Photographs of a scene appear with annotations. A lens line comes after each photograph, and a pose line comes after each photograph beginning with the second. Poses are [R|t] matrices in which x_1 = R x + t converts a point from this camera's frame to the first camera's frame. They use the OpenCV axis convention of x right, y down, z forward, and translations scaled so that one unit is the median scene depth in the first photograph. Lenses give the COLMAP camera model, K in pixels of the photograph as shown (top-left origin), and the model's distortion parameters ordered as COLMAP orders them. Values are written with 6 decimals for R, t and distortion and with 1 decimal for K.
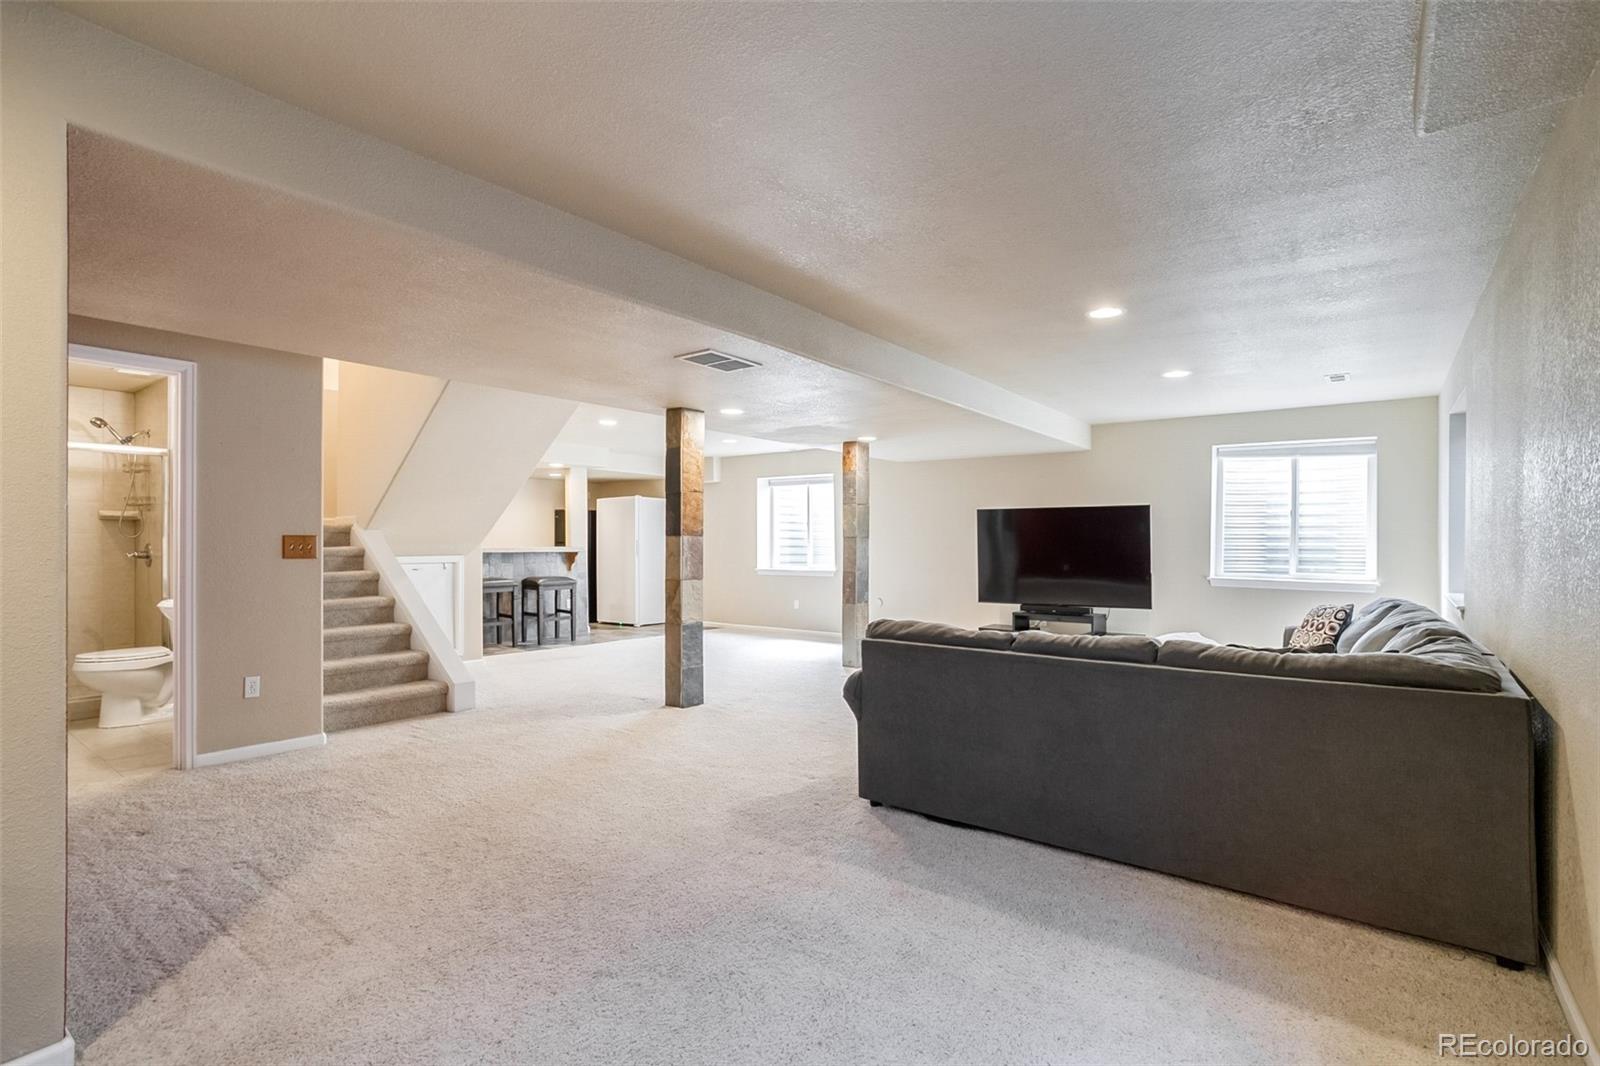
lens RADIAL K [[772.2, 0, 793.1], [0, 772.2, 532.4], [0, 0, 1]] dist [-0.060194, 0.035368]
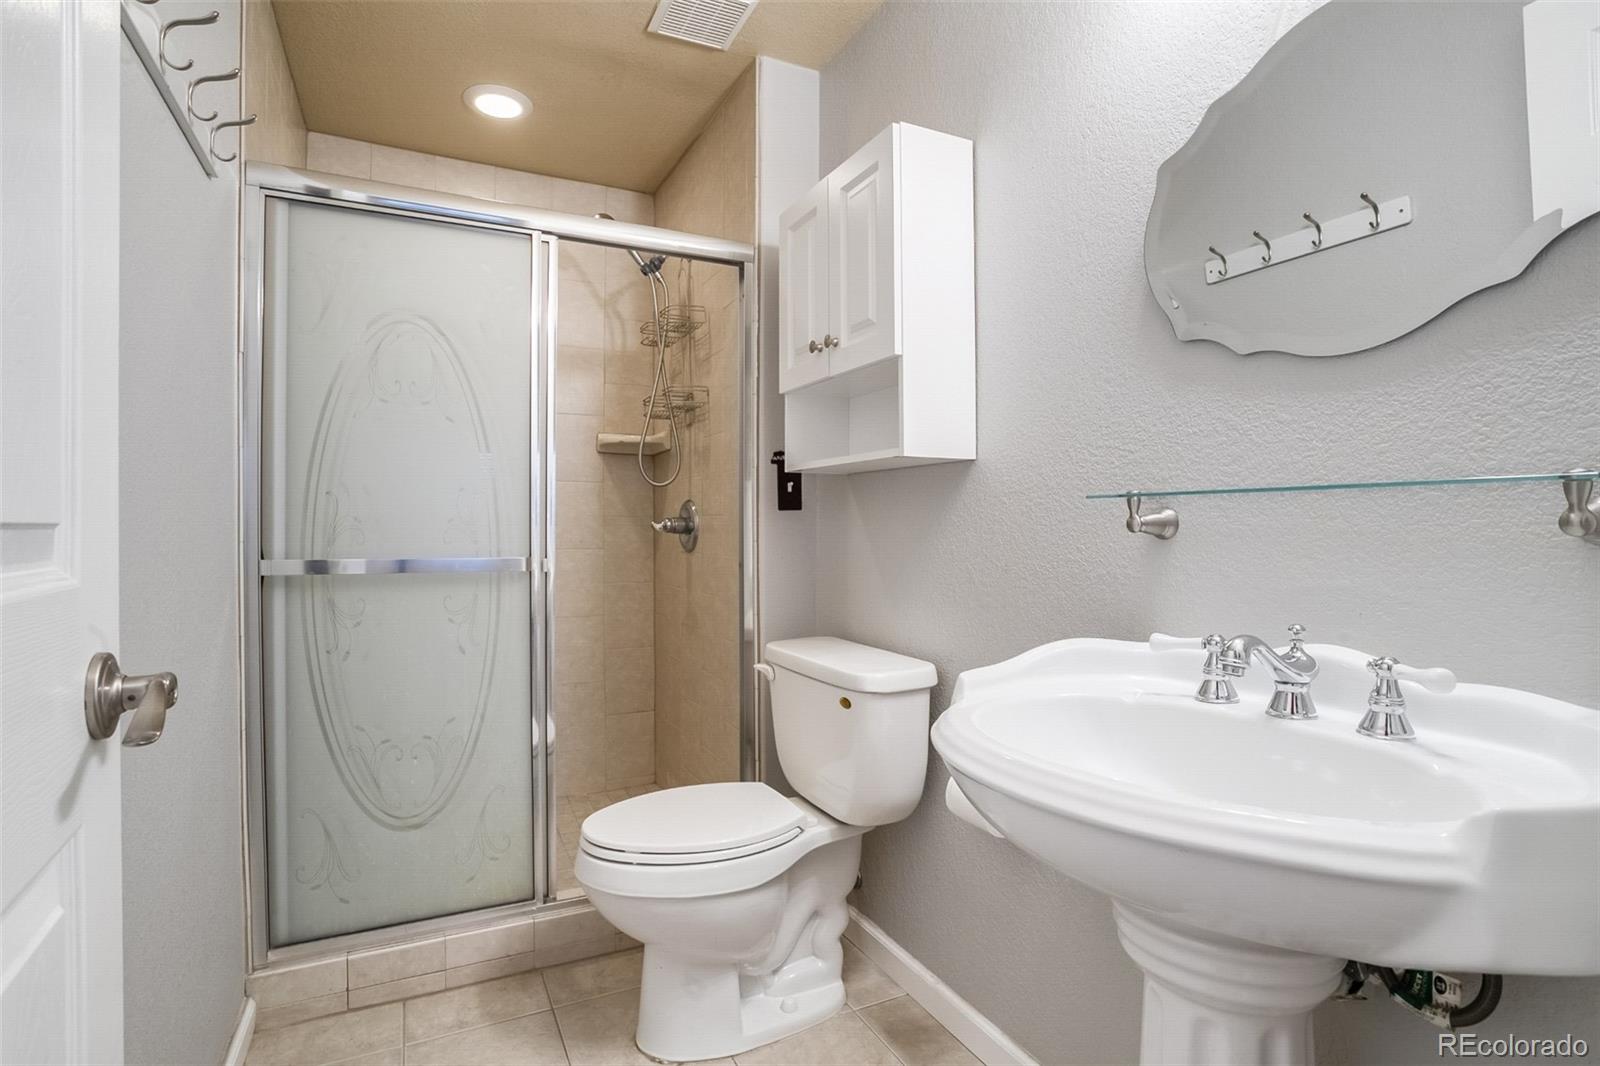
lens RADIAL K [[772.2, 0, 793.1], [0, 772.2, 532.4], [0, 0, 1]] dist [-0.060194, 0.035368]
pose [[0.901656, 0.004971, -0.432424, -0.603958], [0.002057, 0.999873, 0.015784, 0.026893], [0.432448, -0.015122, 0.901532, 0.616395]]
